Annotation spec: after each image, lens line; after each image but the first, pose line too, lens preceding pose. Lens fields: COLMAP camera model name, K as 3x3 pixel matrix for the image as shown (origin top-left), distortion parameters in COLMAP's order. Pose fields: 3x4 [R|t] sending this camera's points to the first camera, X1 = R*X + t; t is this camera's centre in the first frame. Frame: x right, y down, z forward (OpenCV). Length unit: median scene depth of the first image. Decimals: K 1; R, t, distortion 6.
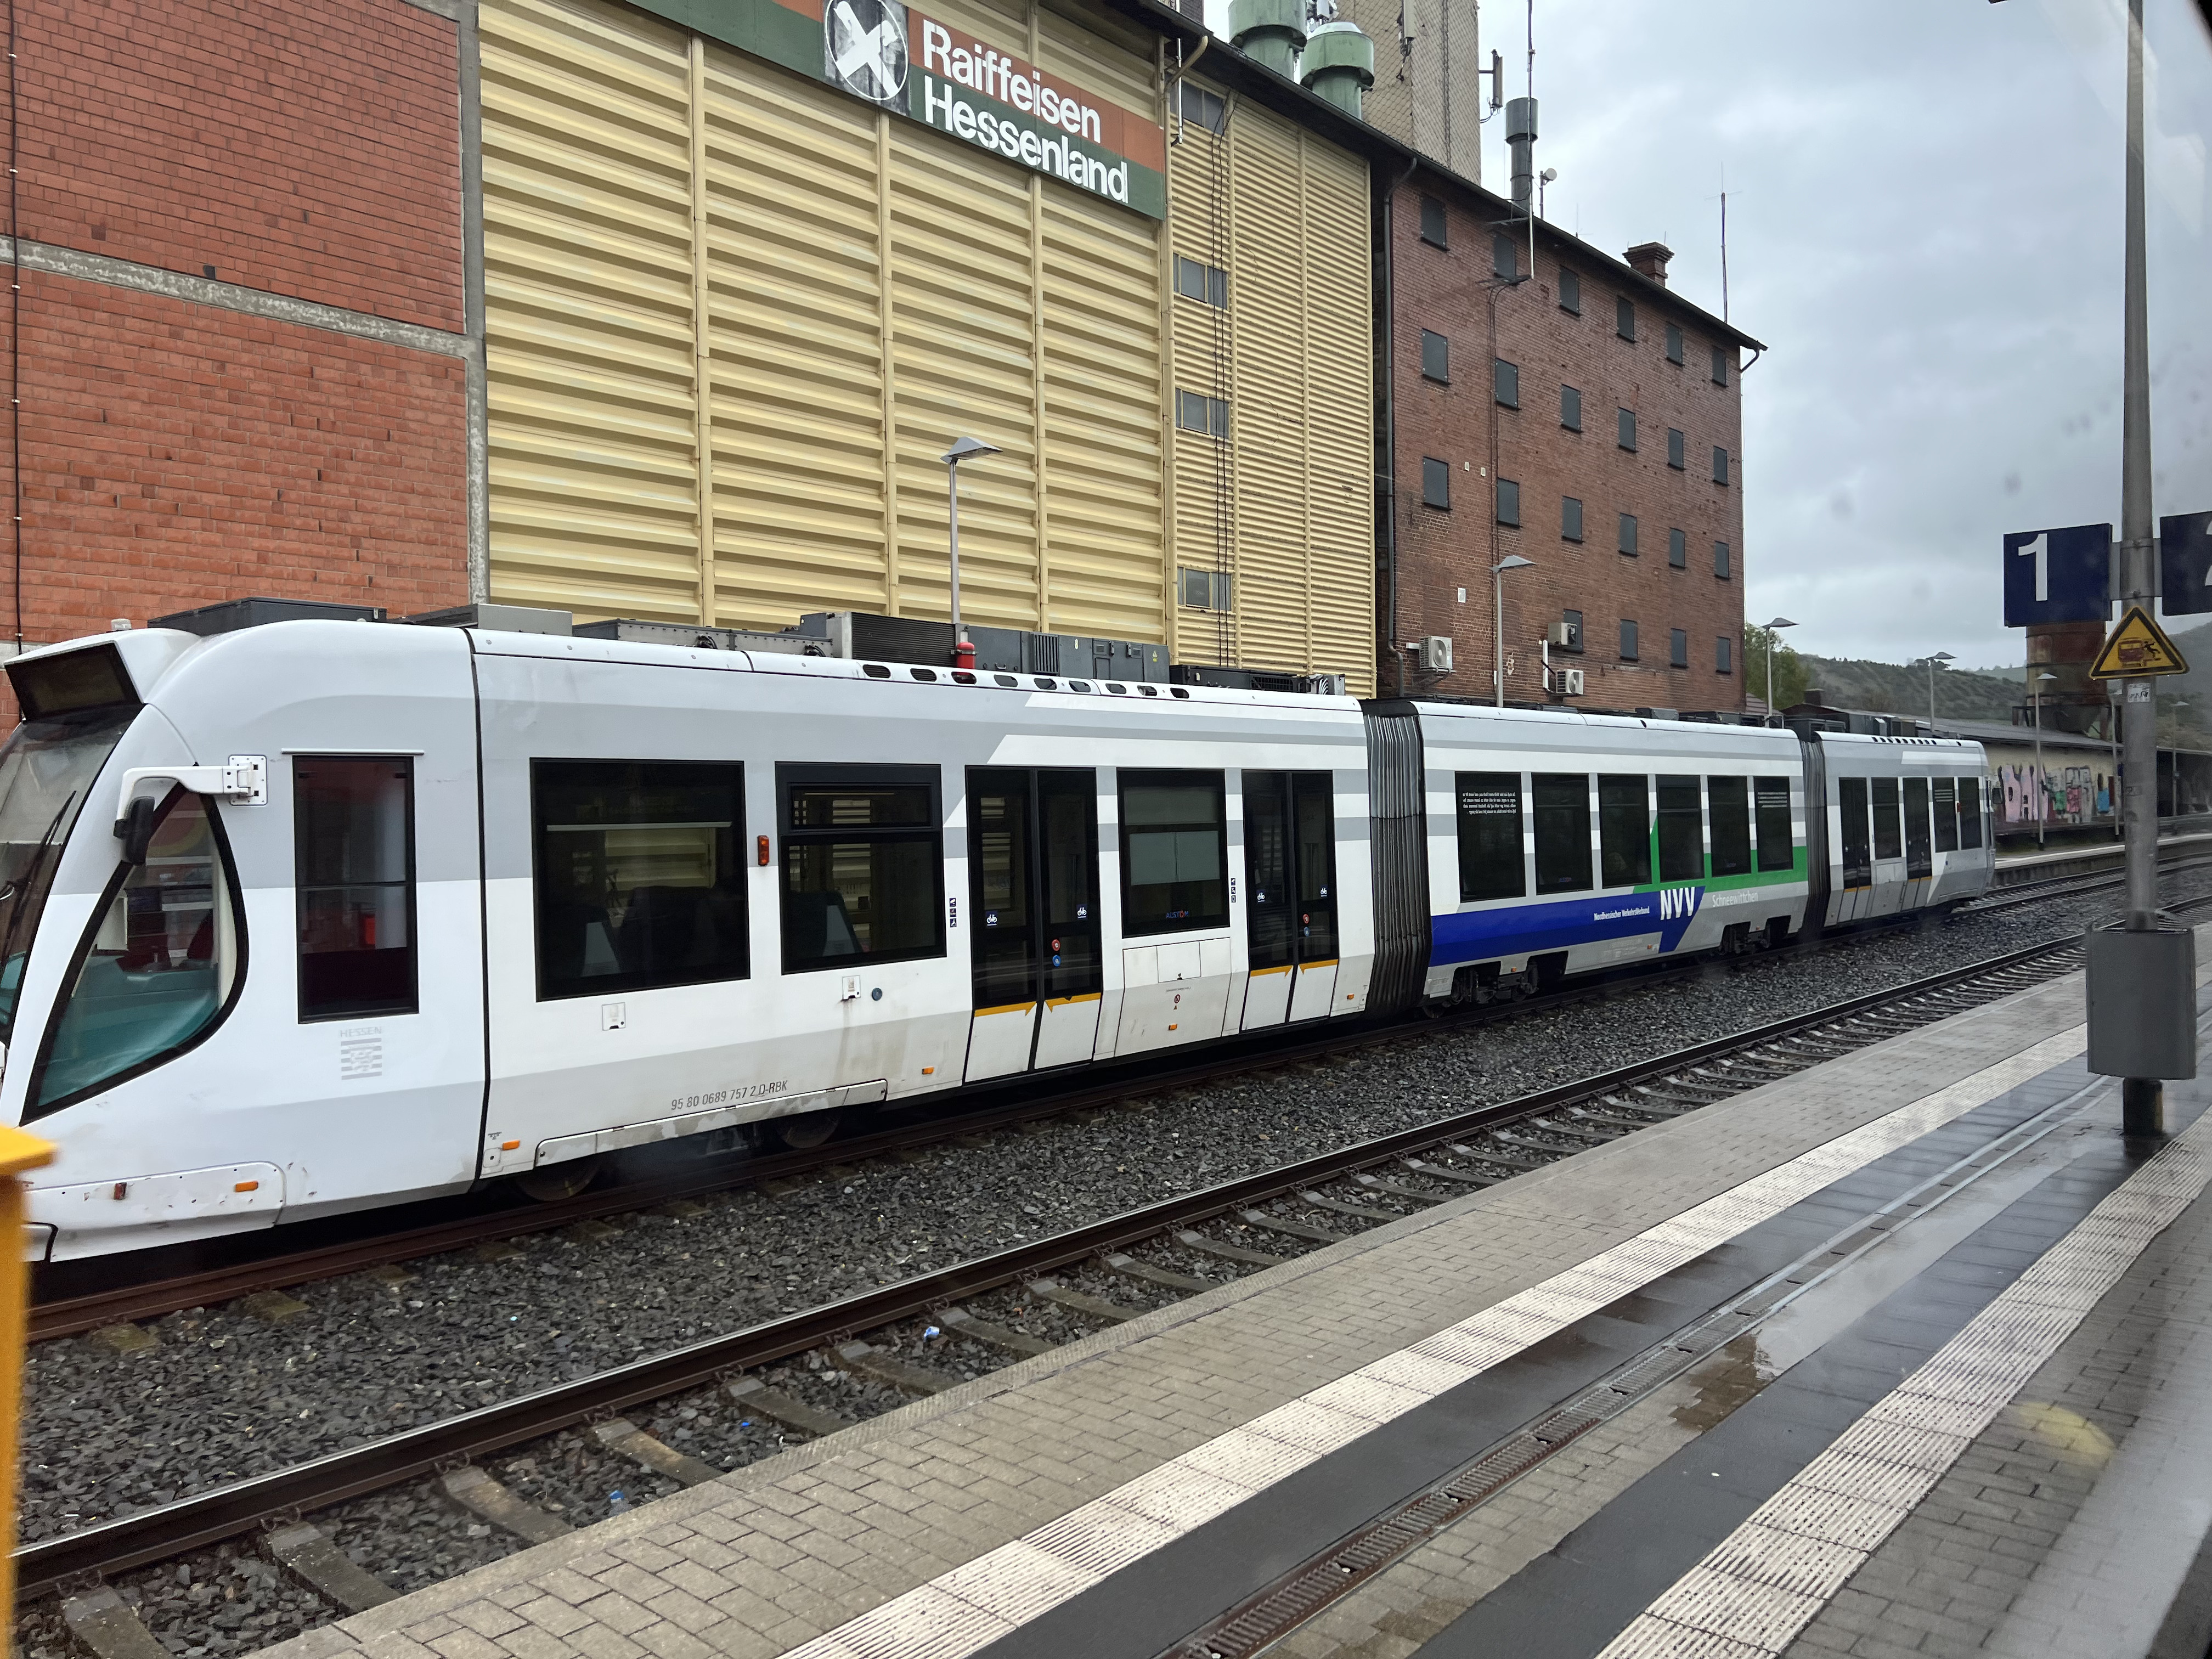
lens RADIAL K [[1629.7, 0, 1120.5], [0, 1629.7, 830.9], [0, 0, 1]] dist [0.051524, -0.038008]
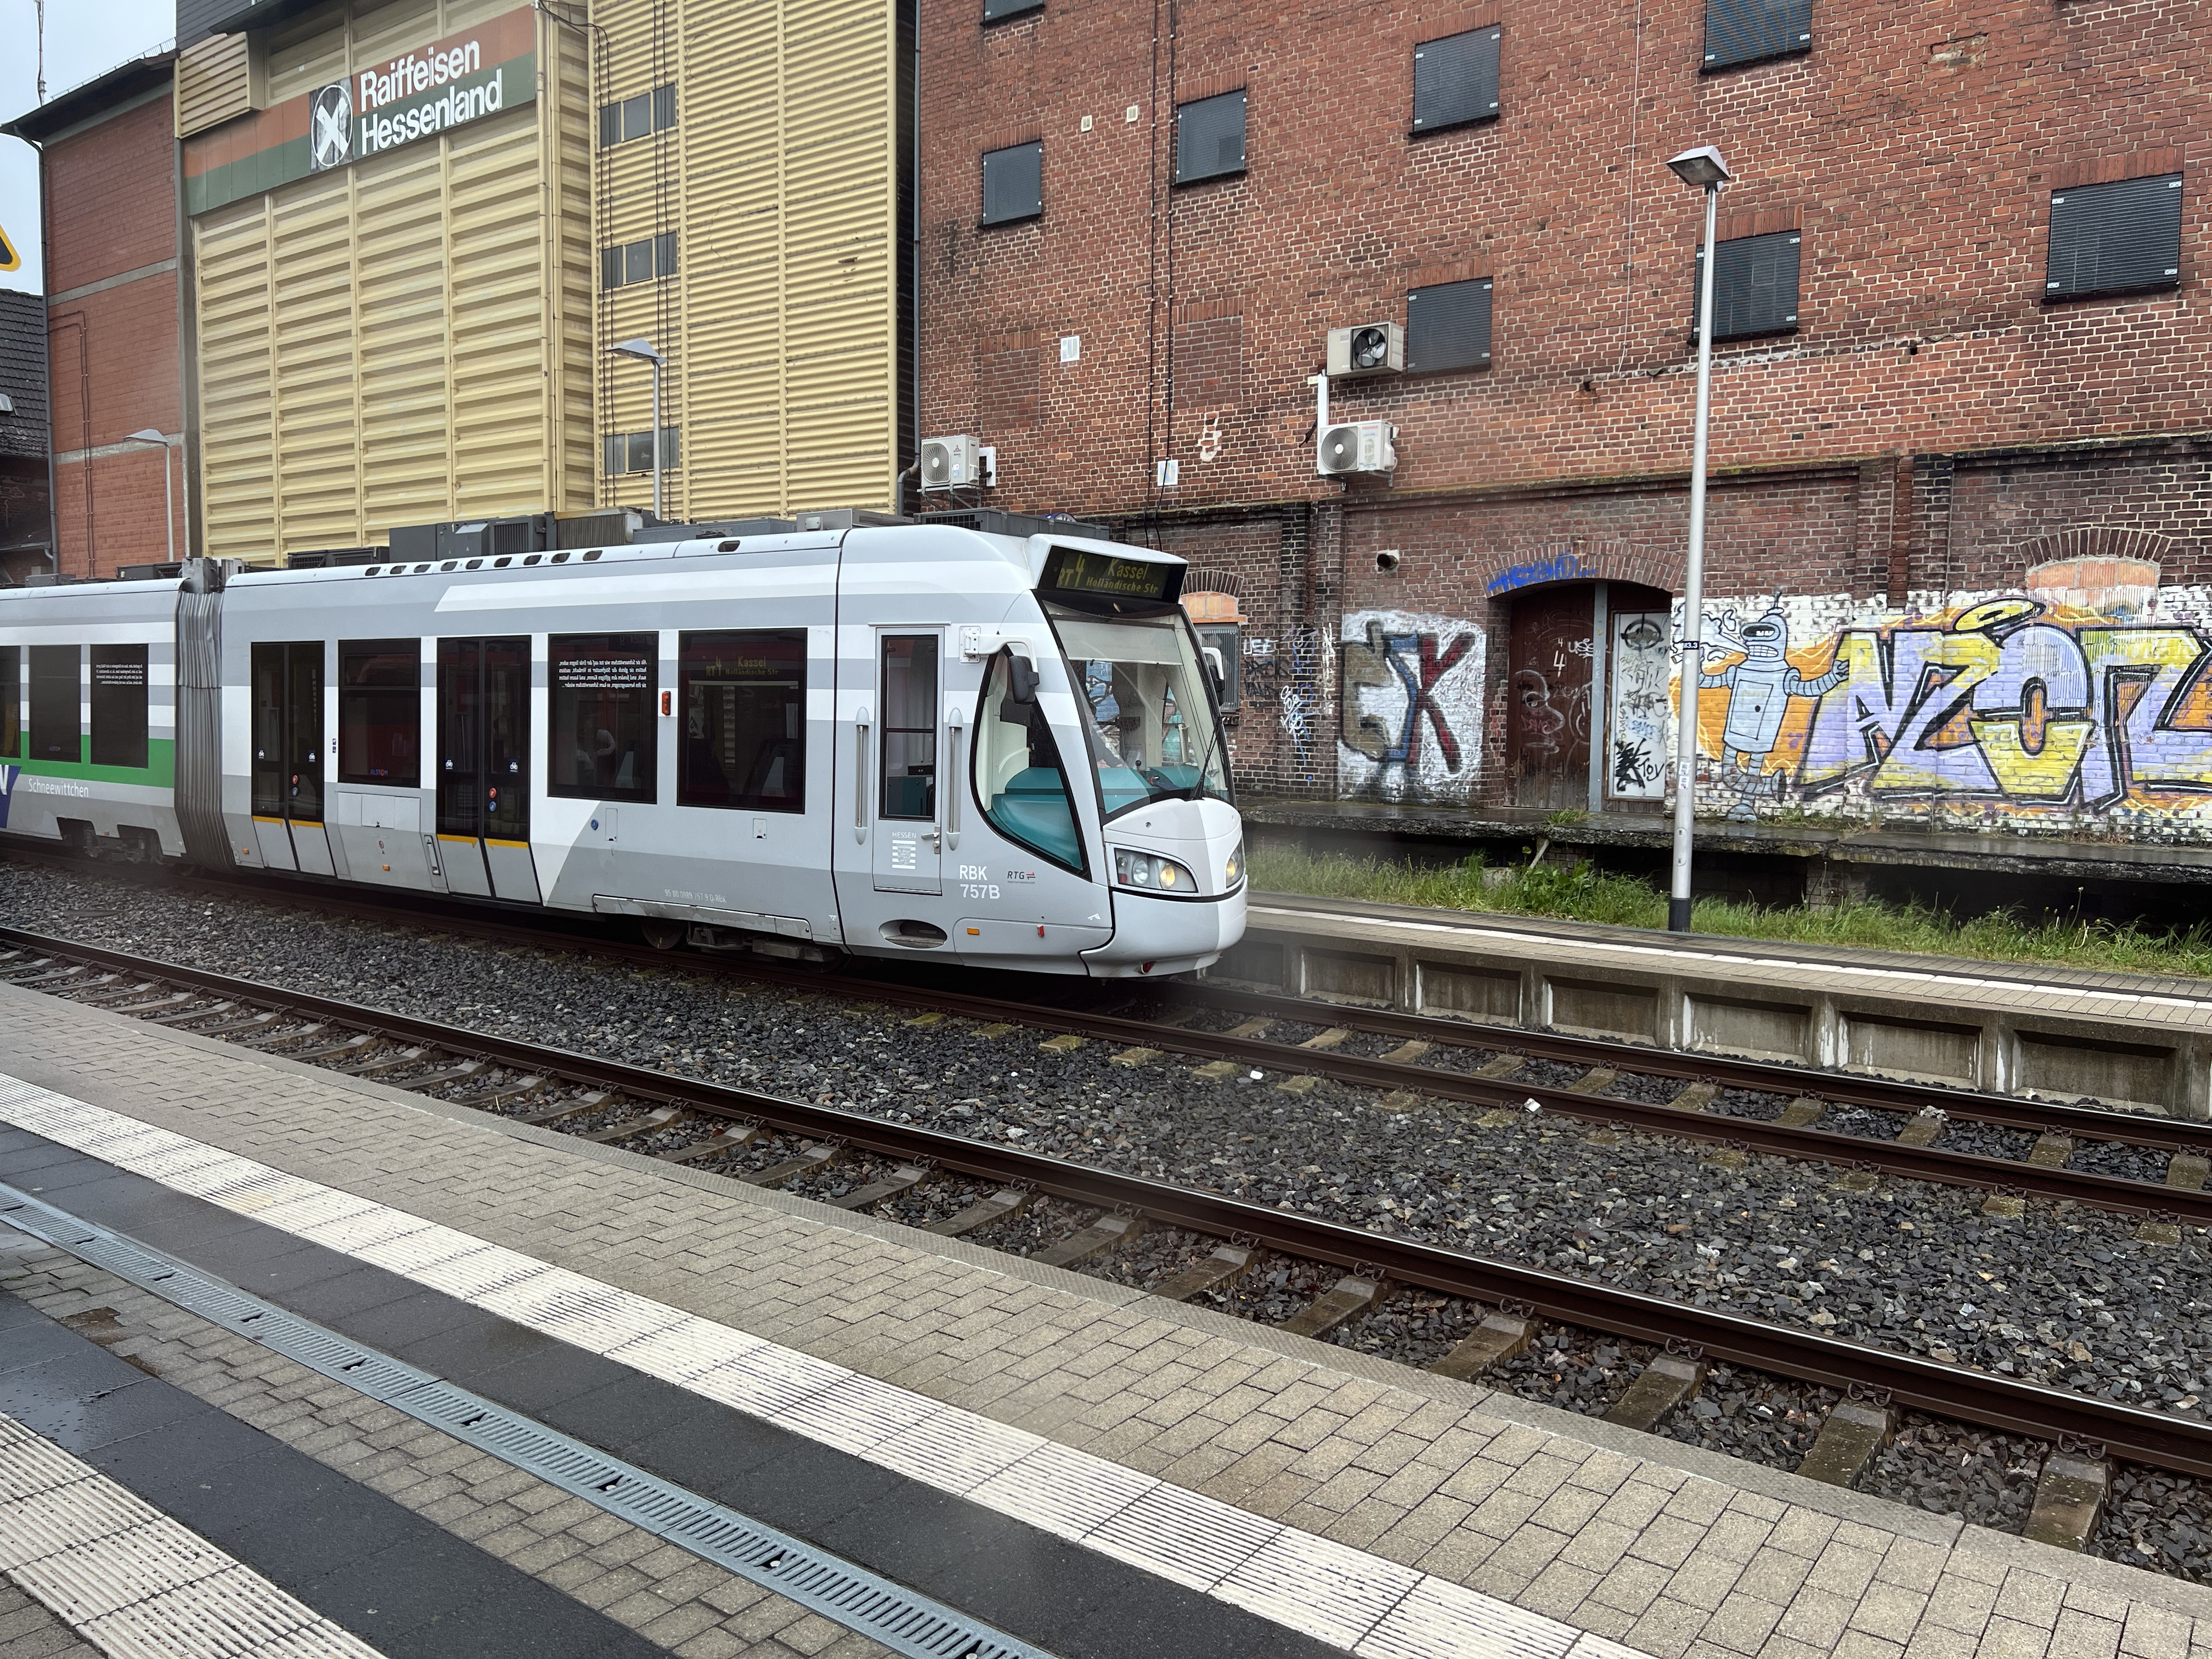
lens RADIAL K [[1629.7, 0, 1120.5], [0, 1629.7, 830.9], [0, 0, 1]] dist [0.051524, -0.038008]
pose [[0.084950, 0.103276, -0.991018, 1.231622], [-0.022897, 0.994553, 0.101682, -0.036089], [0.996122, 0.014054, 0.086852, 1.408937]]
